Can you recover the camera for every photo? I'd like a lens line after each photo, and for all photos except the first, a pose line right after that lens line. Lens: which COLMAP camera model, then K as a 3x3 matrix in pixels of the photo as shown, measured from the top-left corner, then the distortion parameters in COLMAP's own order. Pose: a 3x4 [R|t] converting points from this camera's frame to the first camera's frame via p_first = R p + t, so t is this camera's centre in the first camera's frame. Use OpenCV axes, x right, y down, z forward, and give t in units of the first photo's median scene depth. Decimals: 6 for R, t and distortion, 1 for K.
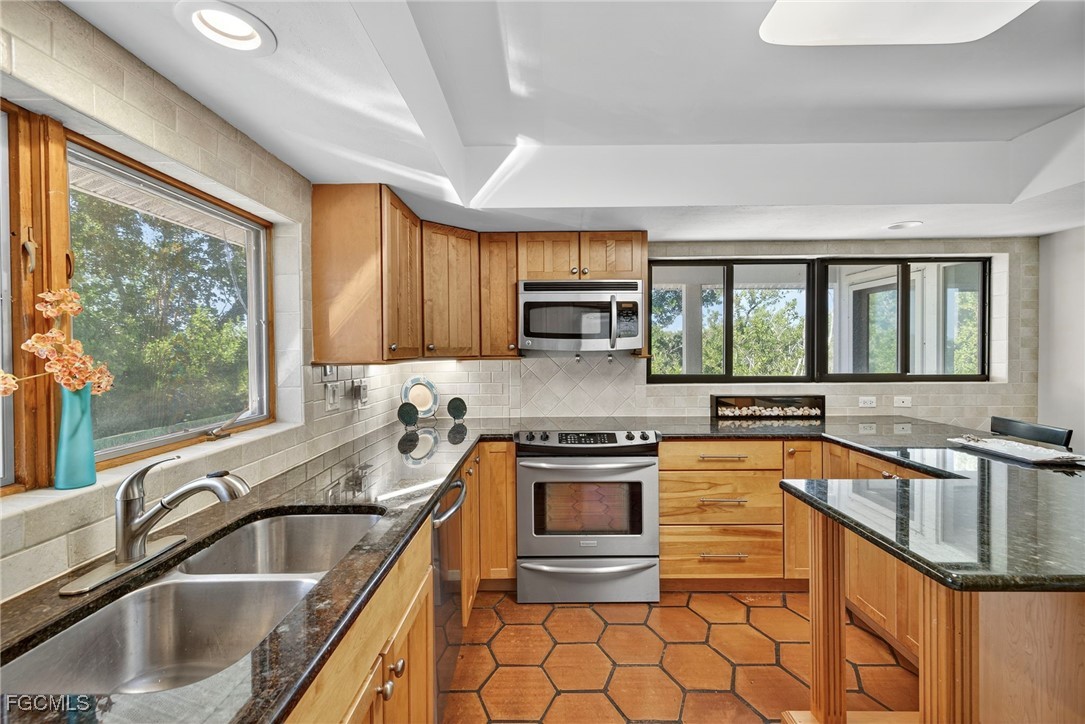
lens RADIAL K [[452.2, 0, 544.5], [0, 452.2, 354.7], [0, 0, 1]] dist [0.004396, 0.000133]
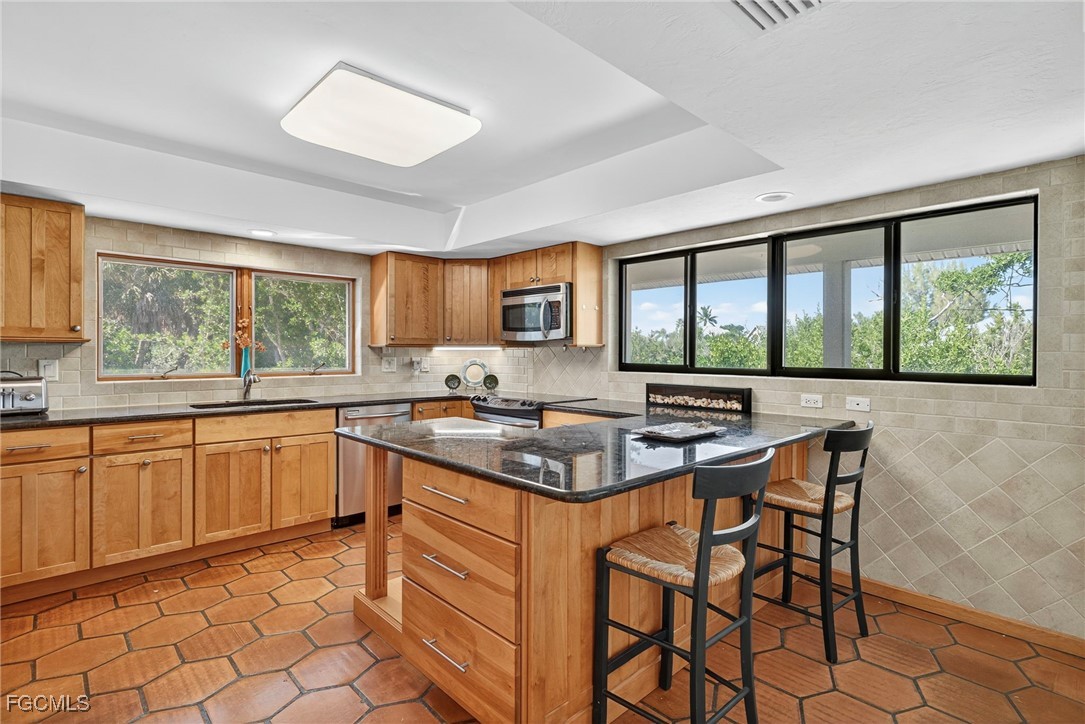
lens RADIAL K [[529.0, 0, 542.2], [0, 529.0, 353.8], [0, 0, 1]] dist [0.002350, 0.000537]
pose [[0.694455, 0.011801, -0.719440, 1.089293], [-0.016180, 0.999869, 0.000783, 0.025220], [0.719355, 0.011096, 0.694554, -0.037506]]
